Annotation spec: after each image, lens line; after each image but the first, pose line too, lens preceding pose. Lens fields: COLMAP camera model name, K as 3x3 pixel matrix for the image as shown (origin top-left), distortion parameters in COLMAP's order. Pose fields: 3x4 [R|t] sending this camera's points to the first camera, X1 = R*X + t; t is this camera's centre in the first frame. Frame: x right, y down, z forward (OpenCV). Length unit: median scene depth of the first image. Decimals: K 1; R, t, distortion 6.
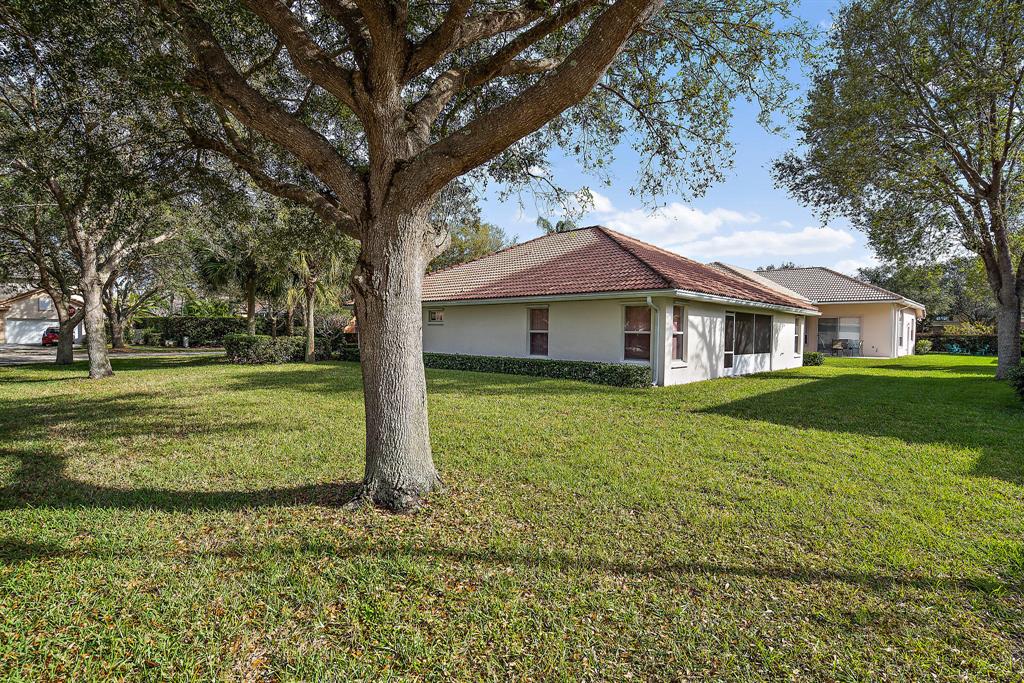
lens RADIAL K [[500.5, 0, 507.1], [0, 500.5, 343.8], [0, 0, 1]] dist [-0.001539, 0.000040]
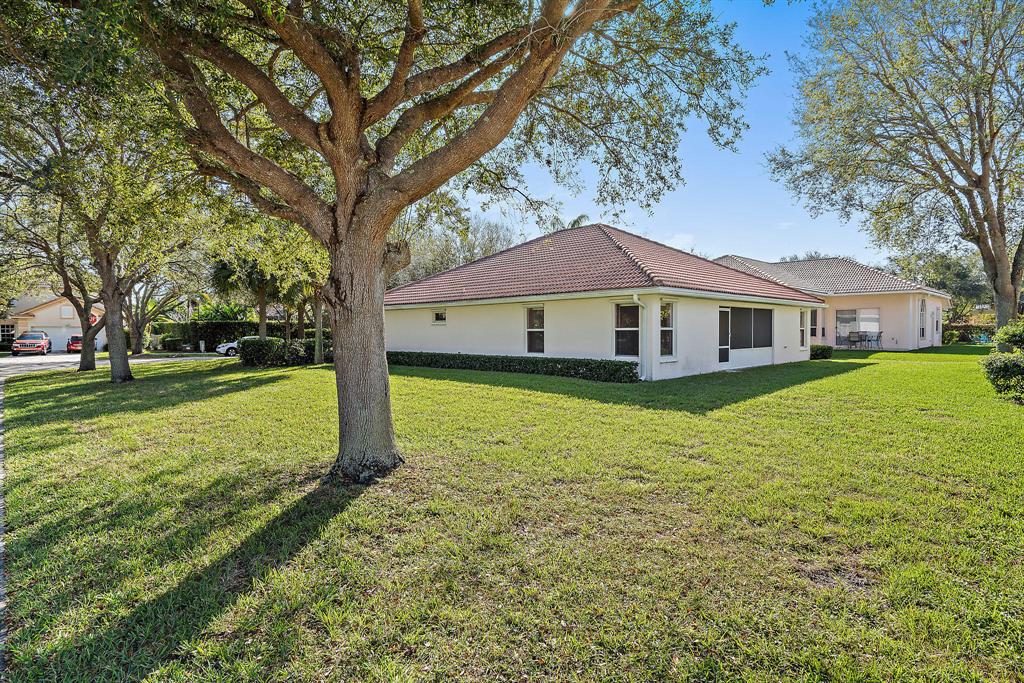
lens RADIAL K [[526.2, 0, 516.4], [0, 526.2, 341.5], [0, 0, 1]] dist [-0.003916, -0.001192]
pose [[0.999181, -0.018446, -0.036004, 0.066944], [0.018404, 0.999829, -0.001509, -0.000176], [0.036025, 0.000845, 0.999351, -0.085582]]
